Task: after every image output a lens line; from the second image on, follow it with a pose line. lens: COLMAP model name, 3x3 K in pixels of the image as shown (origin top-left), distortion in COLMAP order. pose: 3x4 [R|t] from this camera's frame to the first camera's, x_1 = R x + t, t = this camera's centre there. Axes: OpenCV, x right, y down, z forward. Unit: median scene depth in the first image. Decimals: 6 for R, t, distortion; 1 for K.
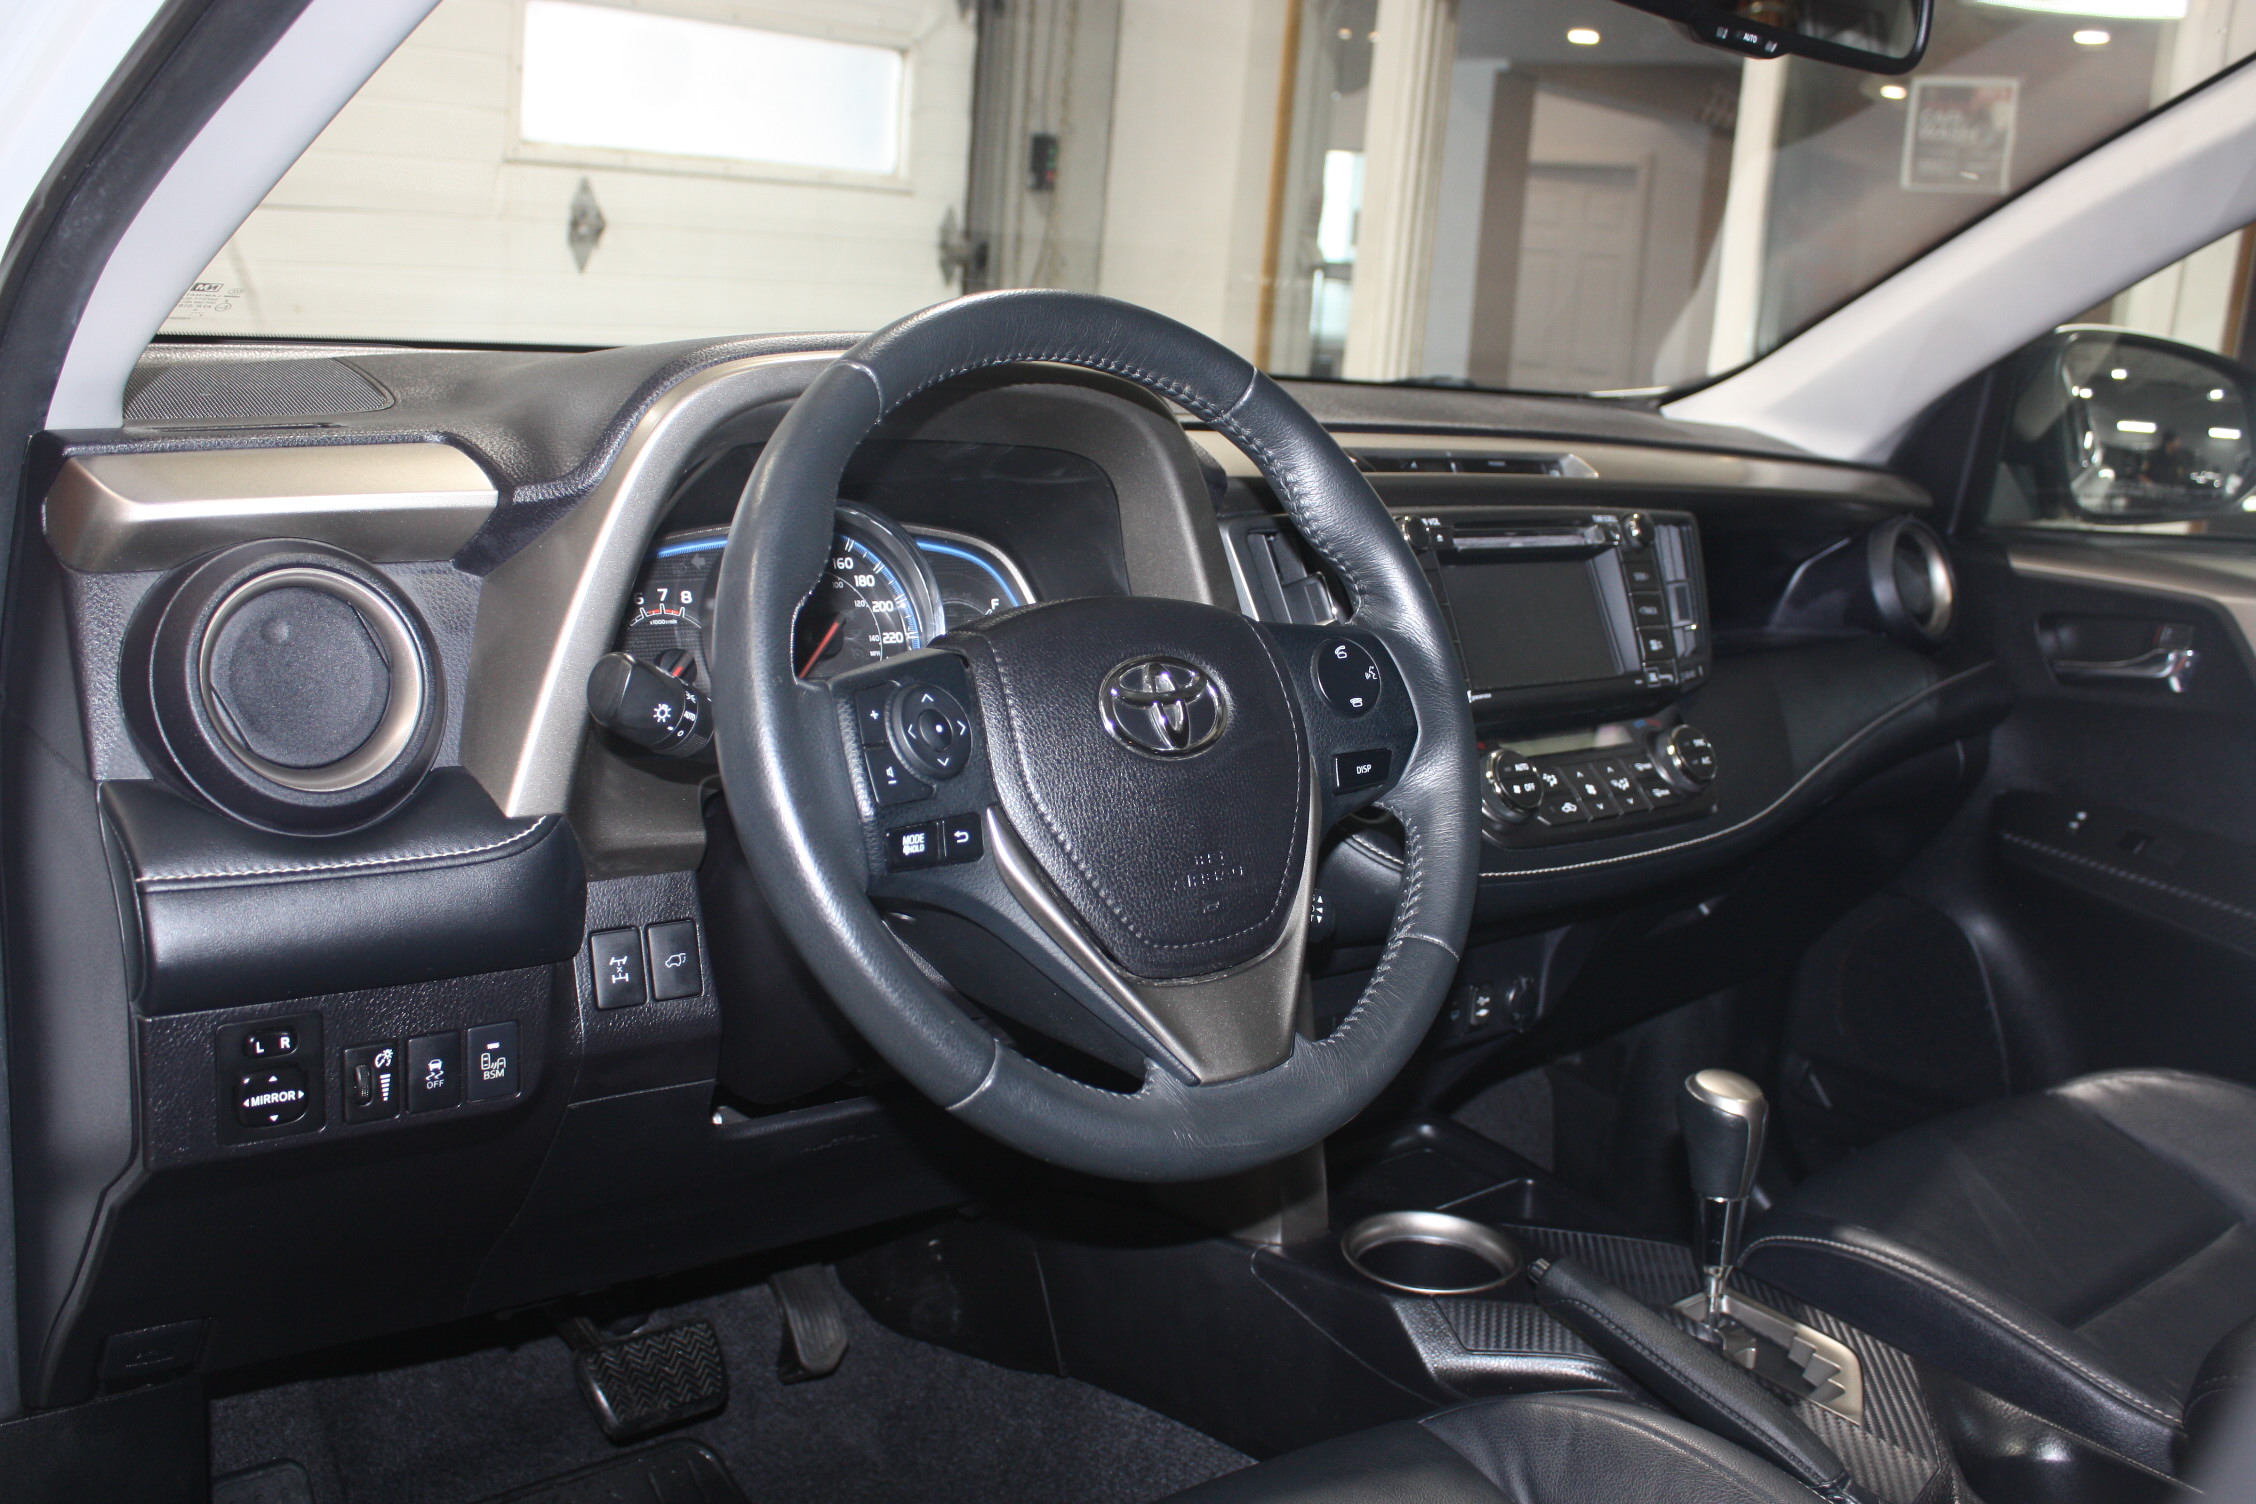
lens RADIAL K [[2055.6, 0, 1128.0], [0, 2055.6, 752.0], [0, 0, 1]] dist [-0.175541, 0.008678]
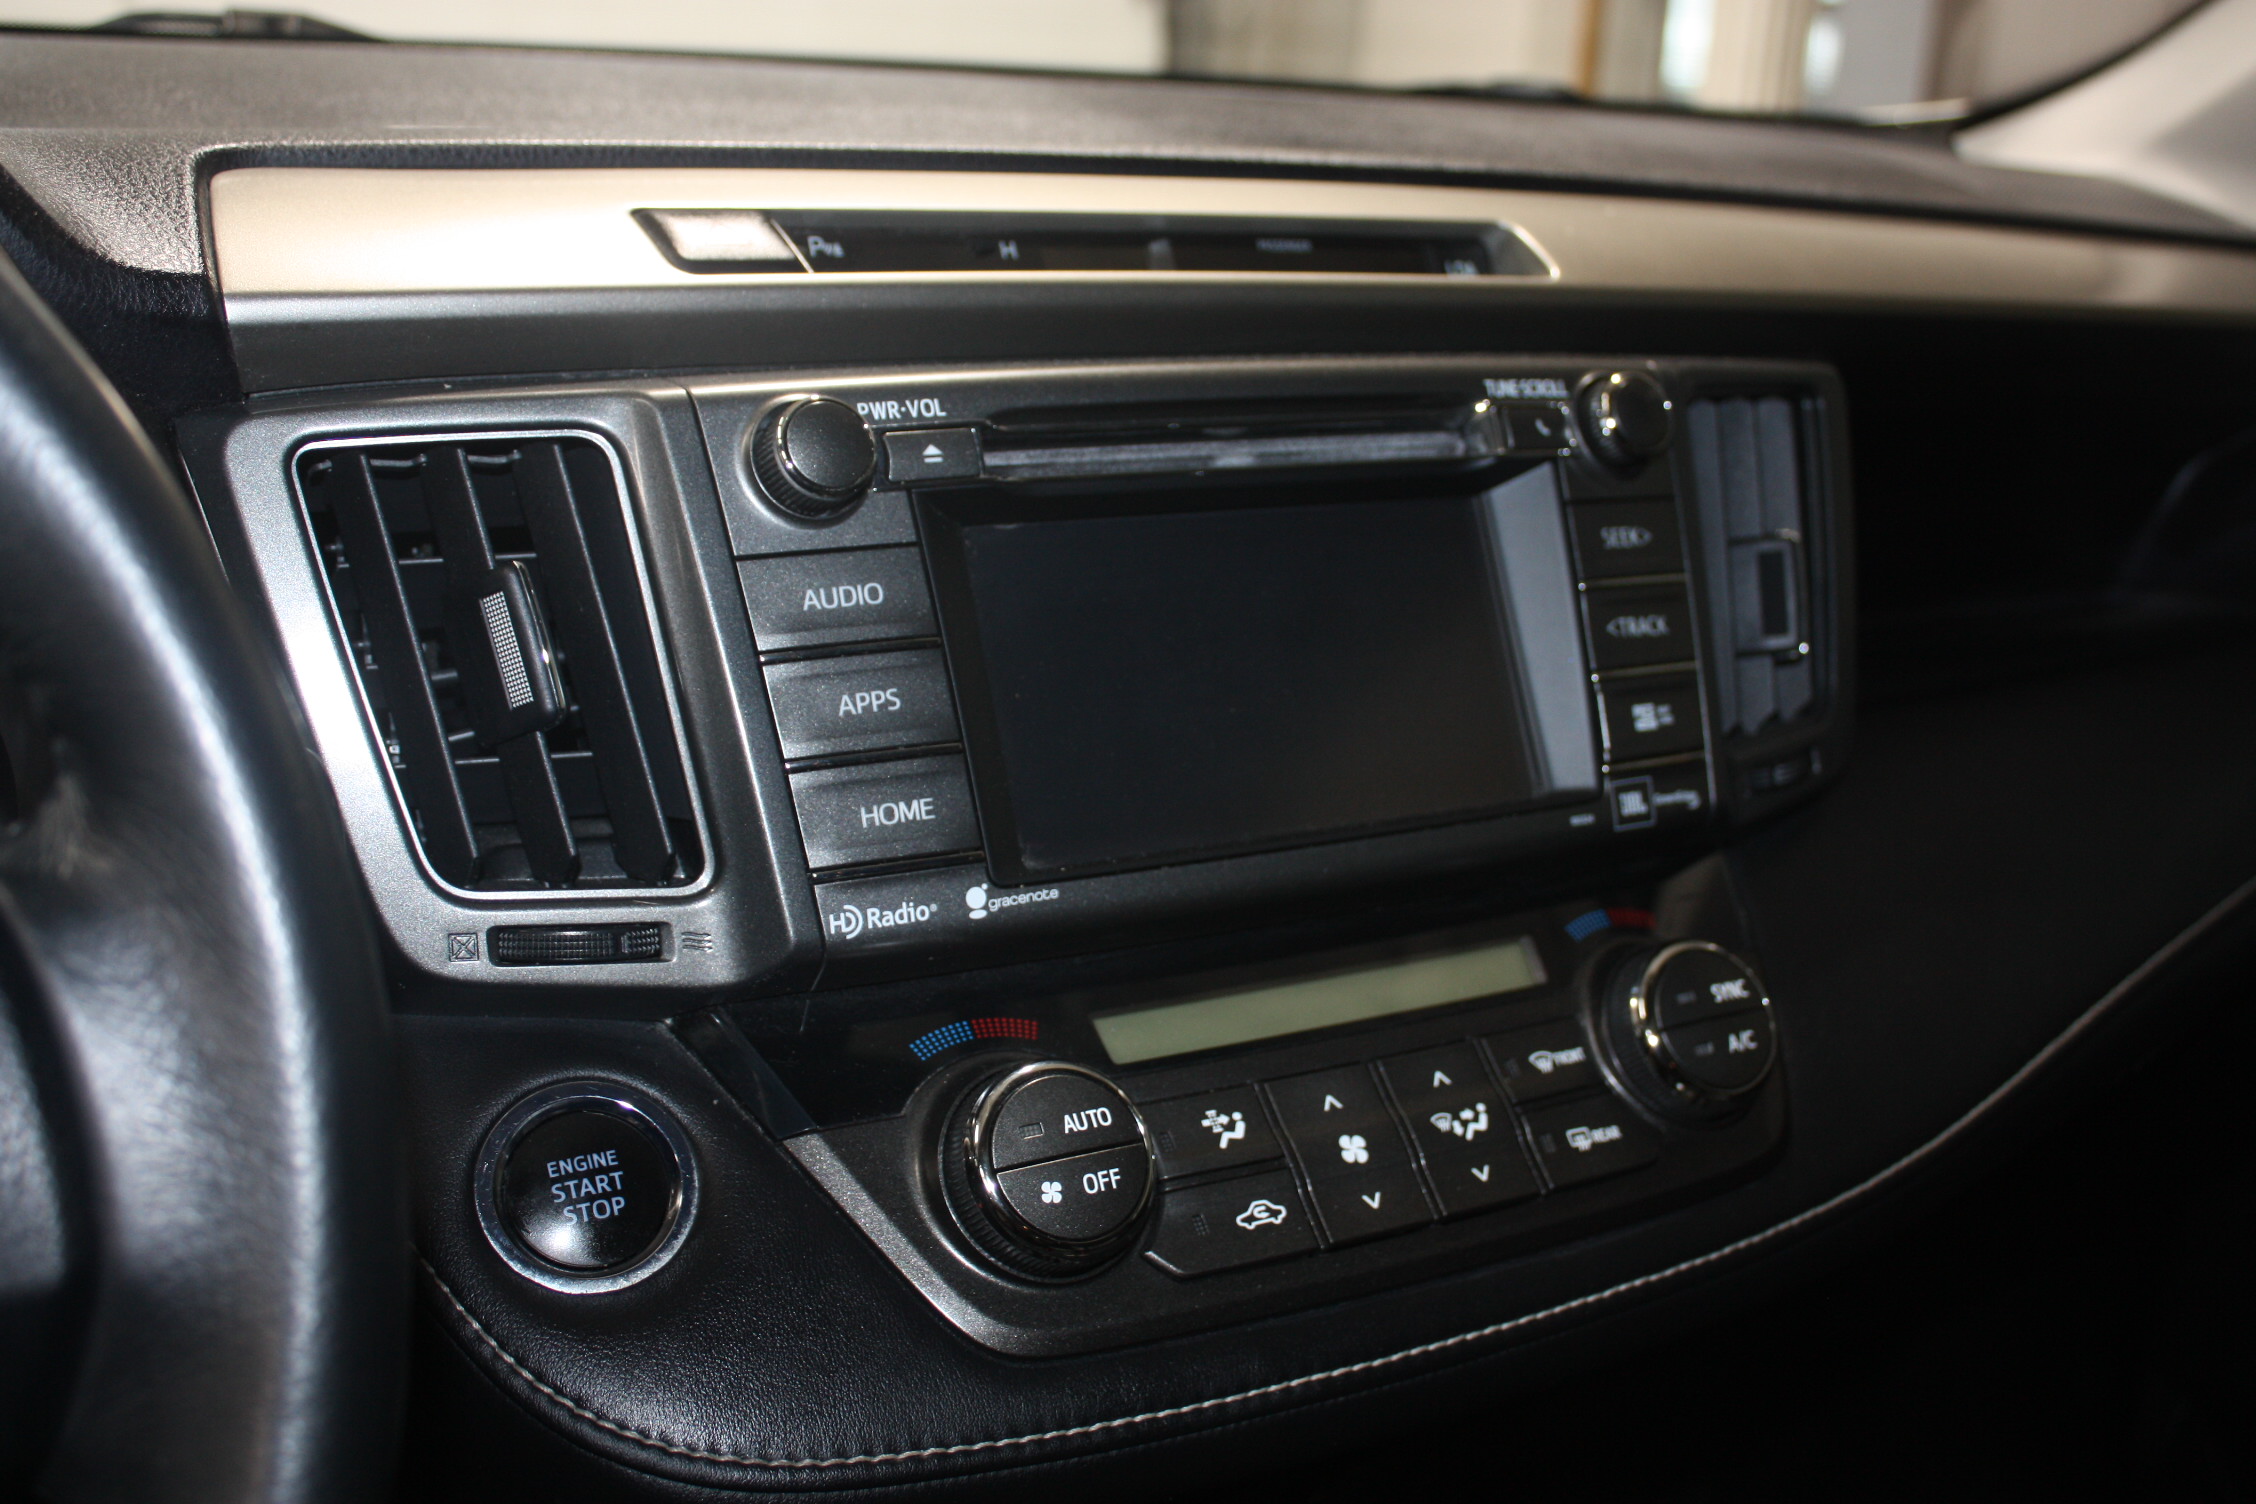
lens RADIAL K [[2555.6, 0, 1128.0], [0, 2555.6, 752.0], [0, 0, 1]] dist [-0.005303, -0.327649]
pose [[0.991176, 0.033529, -0.128239, 0.250170], [-0.026115, 0.997912, 0.059065, -0.080739], [0.129951, -0.055195, 0.989983, 0.561108]]
